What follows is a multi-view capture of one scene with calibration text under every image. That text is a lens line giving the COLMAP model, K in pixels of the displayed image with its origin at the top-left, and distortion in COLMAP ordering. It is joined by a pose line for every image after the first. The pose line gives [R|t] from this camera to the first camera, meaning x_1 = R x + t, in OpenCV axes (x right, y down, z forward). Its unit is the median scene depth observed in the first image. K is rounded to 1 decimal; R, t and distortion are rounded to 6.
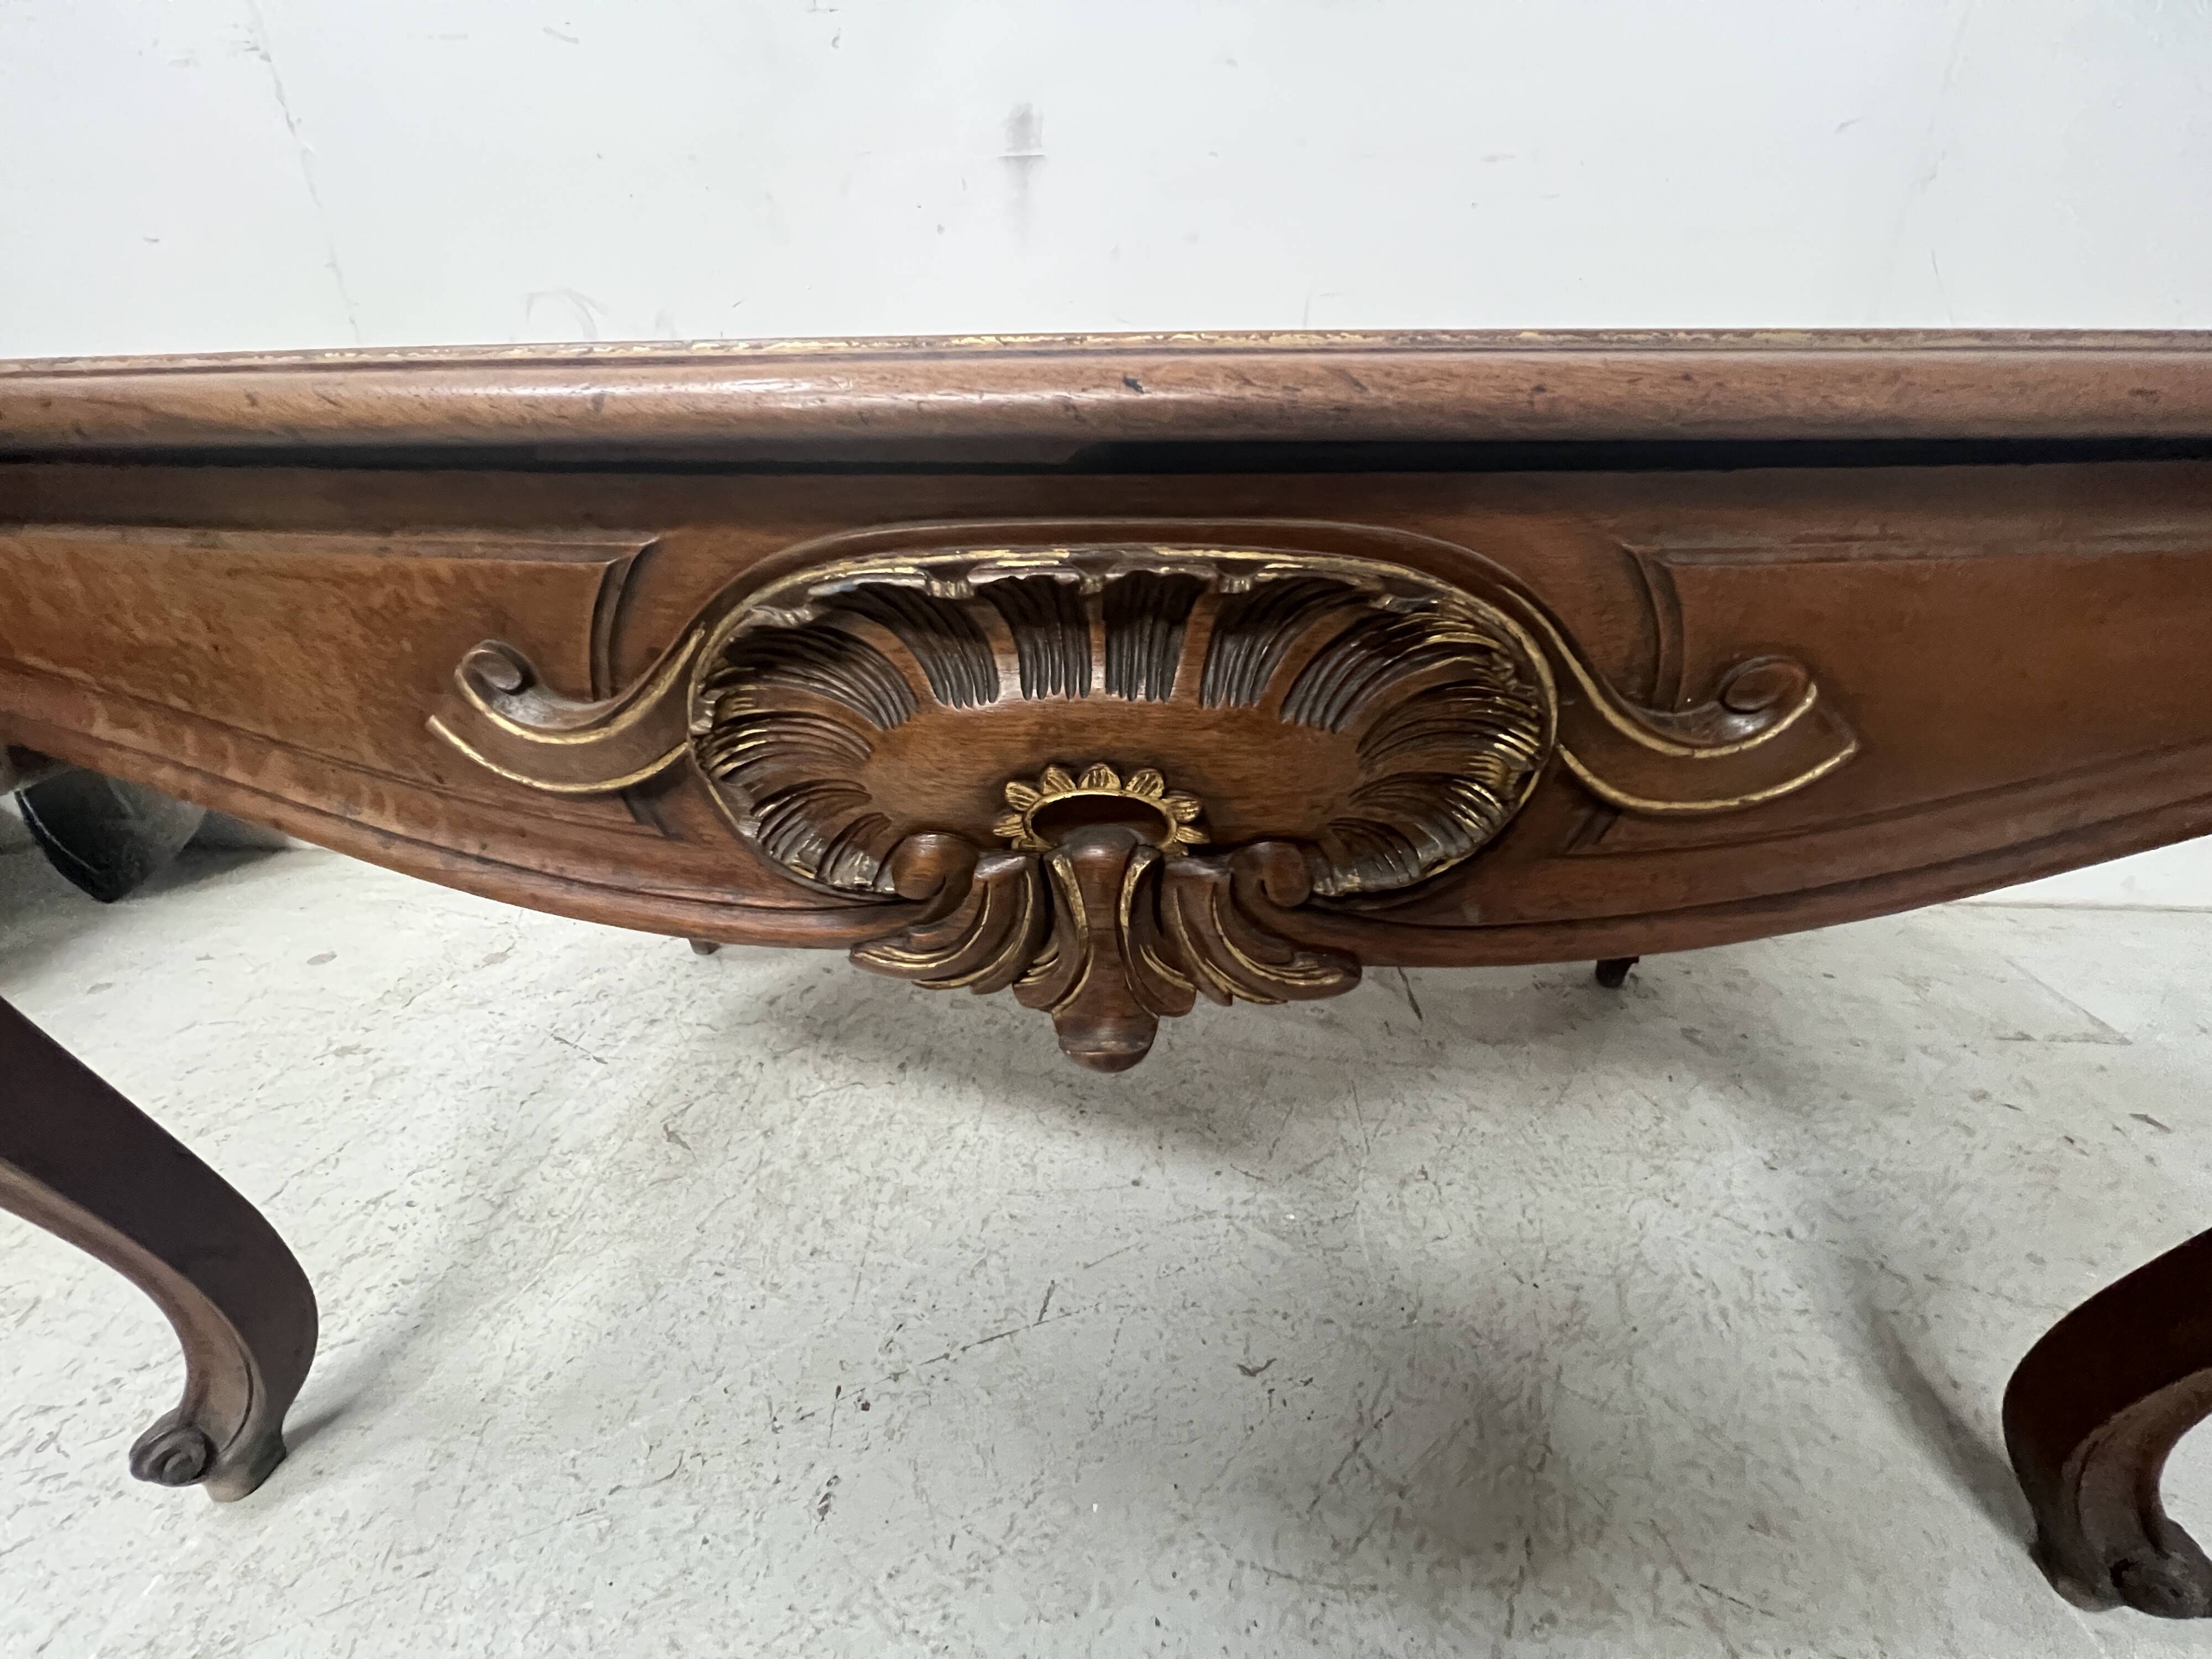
lens RADIAL K [[890.9, 0, 1101.1], [0, 890.9, 825.9], [0, 0, 1]] dist [-0.005628, 0.001788]
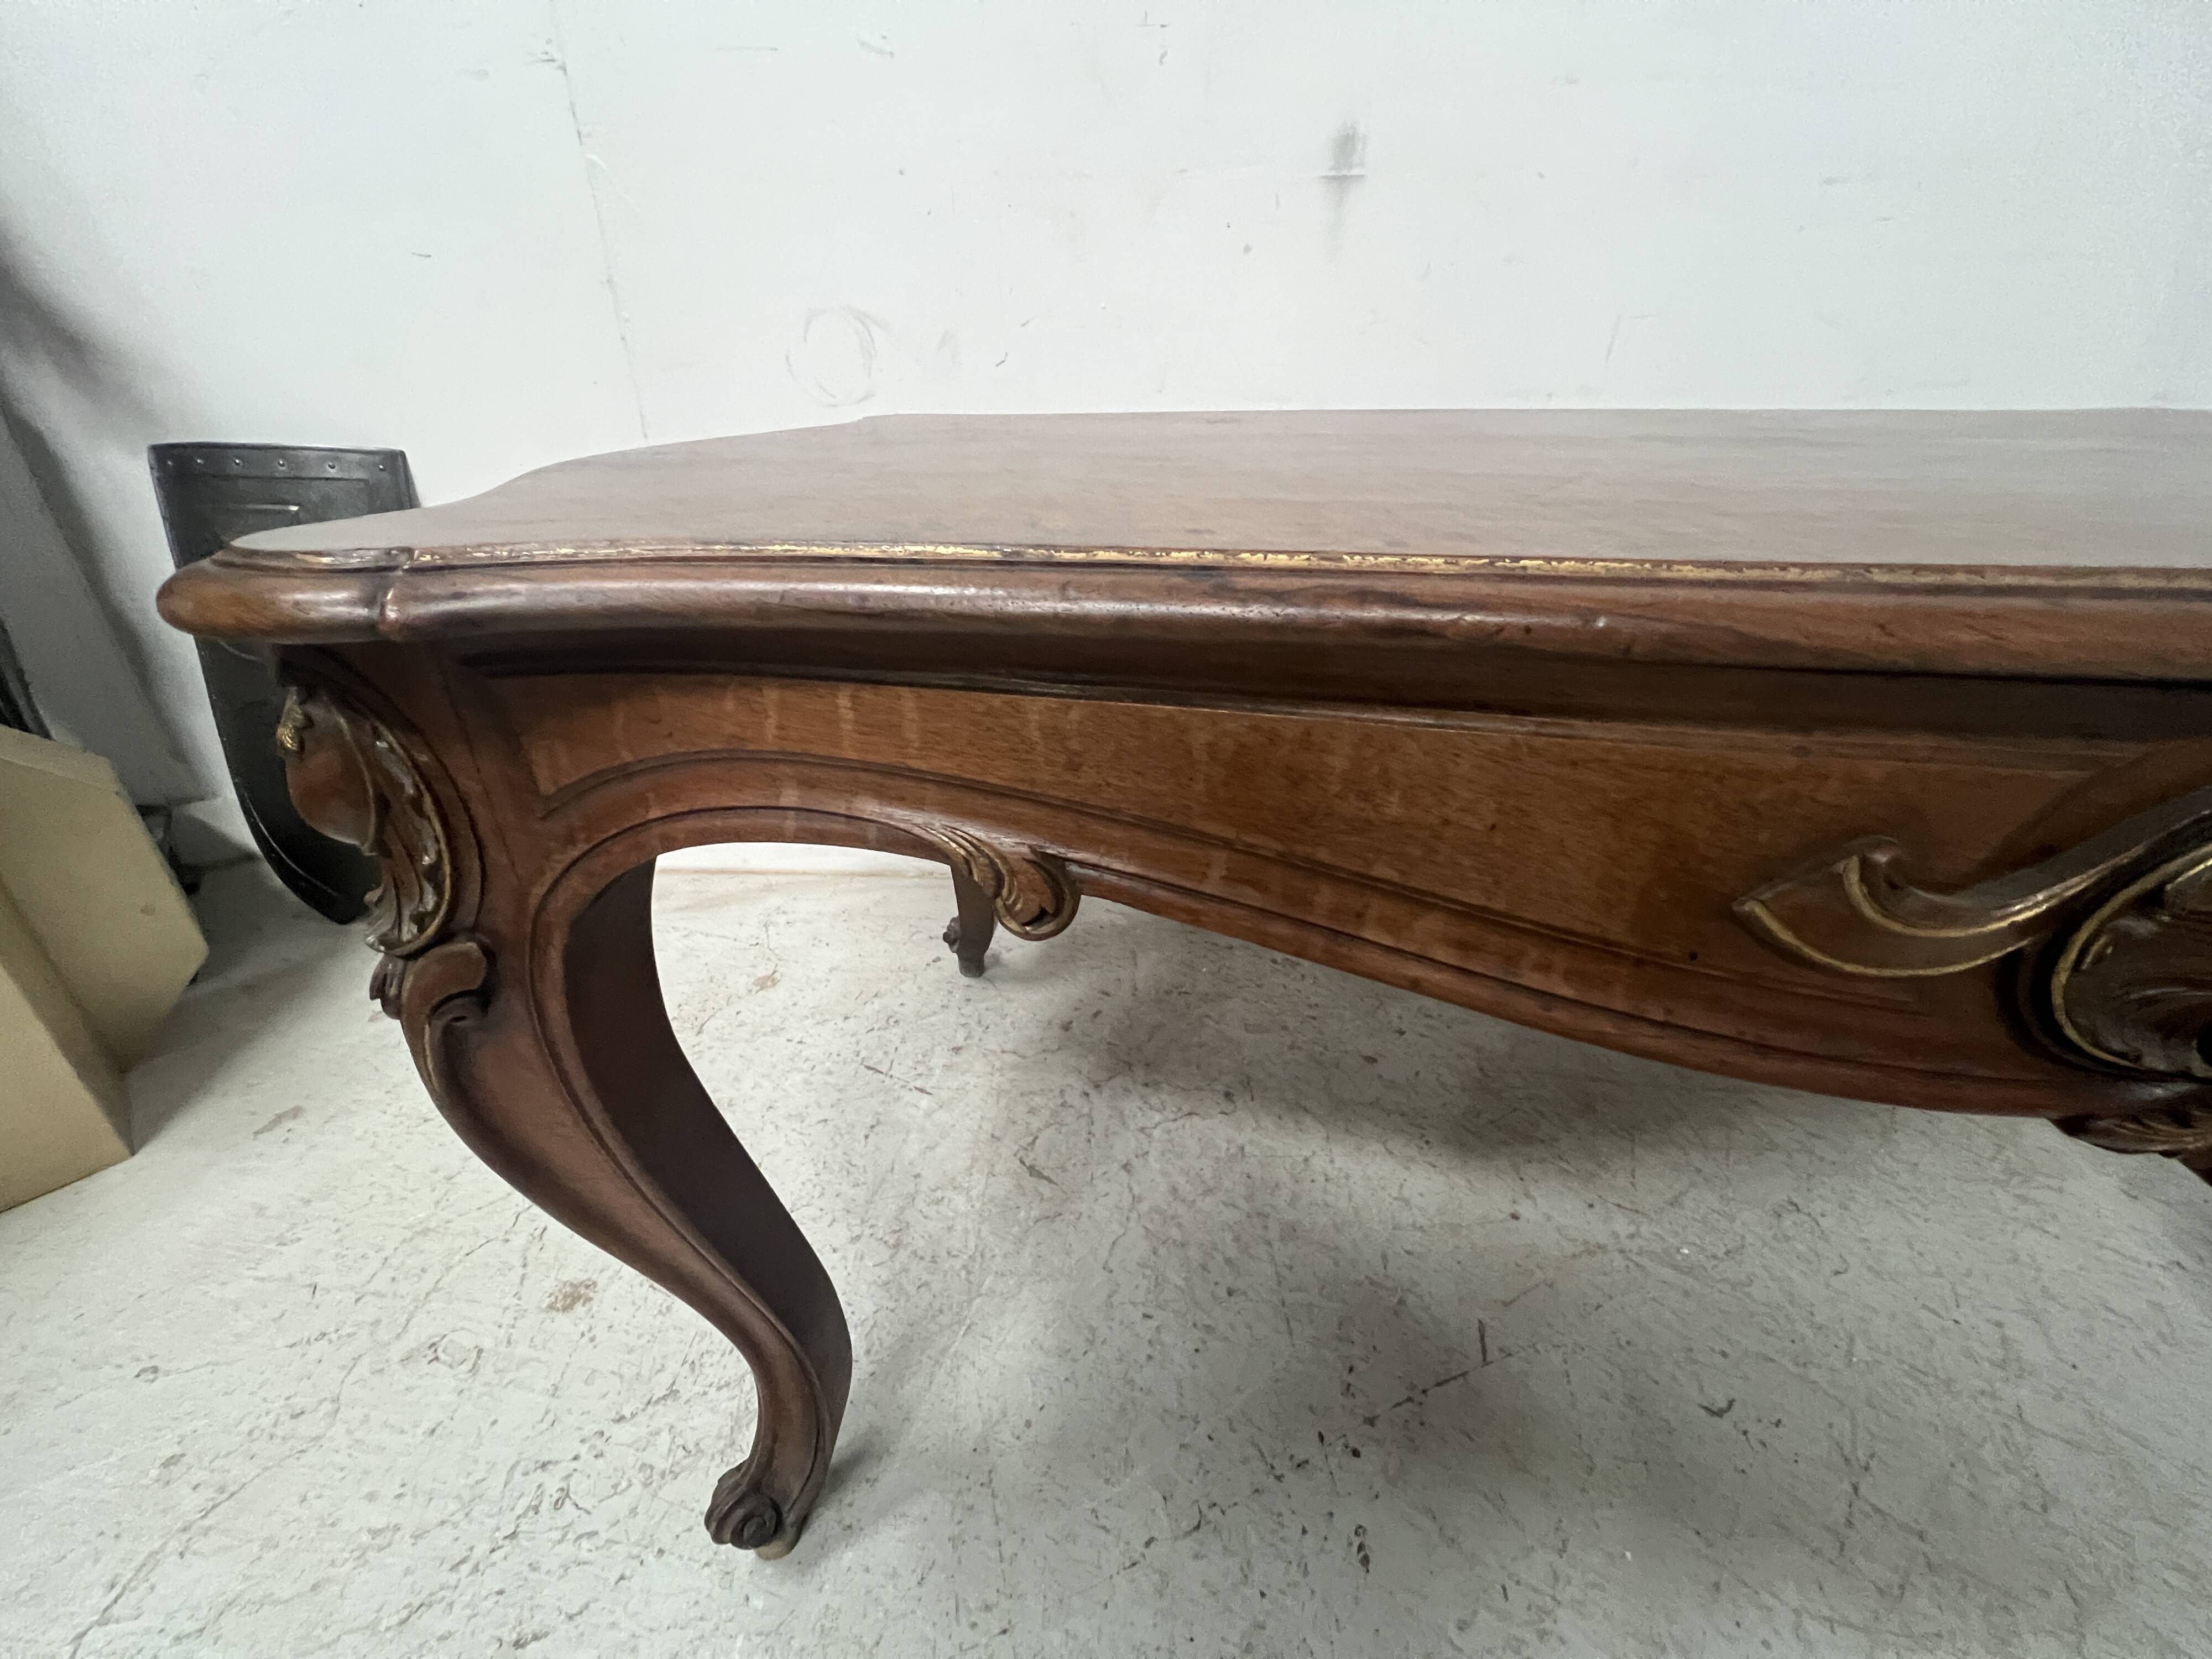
lens RADIAL K [[890.9, 0, 1099.3], [0, 890.9, 824.0], [0, 0, 1]] dist [-0.005628, 0.001788]
pose [[0.999967, -0.003894, 0.007192, -0.507394], [0.003733, 0.999743, 0.022362, -0.080399], [-0.007277, -0.022334, 0.999724, 0.002825]]
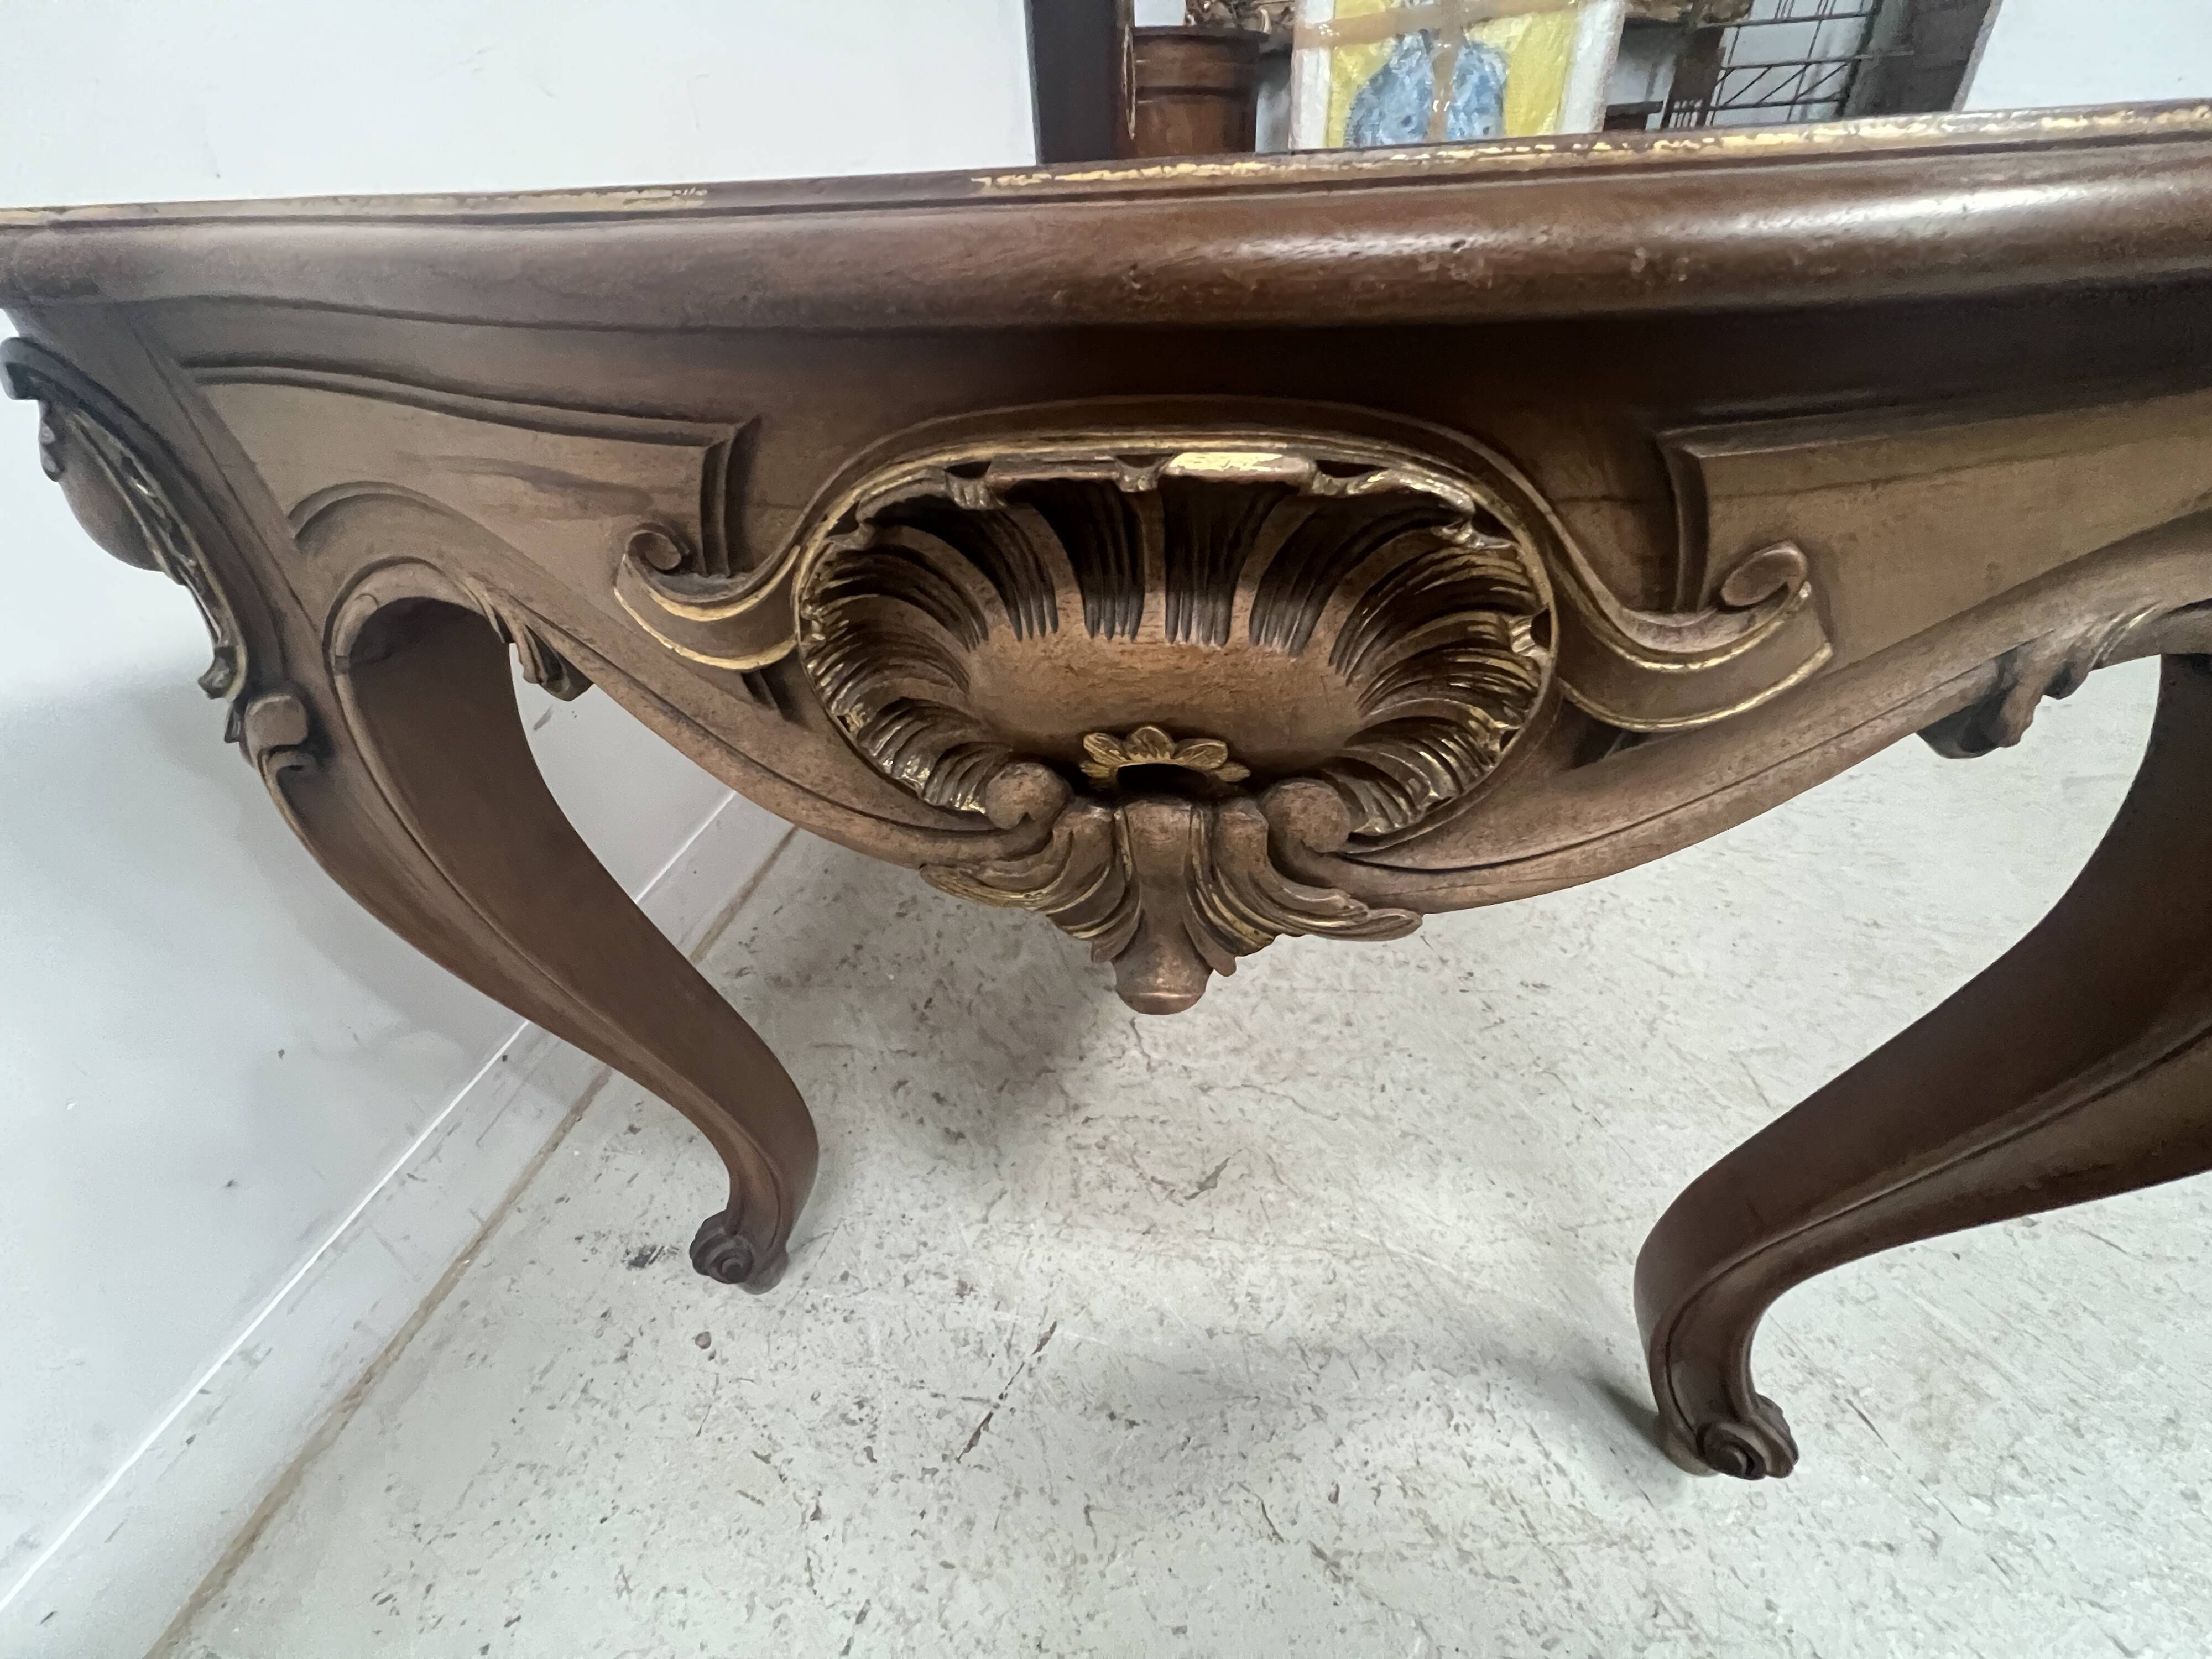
lens RADIAL K [[890.9, 0, 1107.8], [0, 890.9, 818.3], [0, 0, 1]] dist [-0.005628, 0.001788]
pose [[0.104755, -0.580412, 0.807557, -1.176988], [0.471091, 0.744101, 0.473695, -0.408956], [-0.875842, 0.330811, 0.351375, 0.836584]]
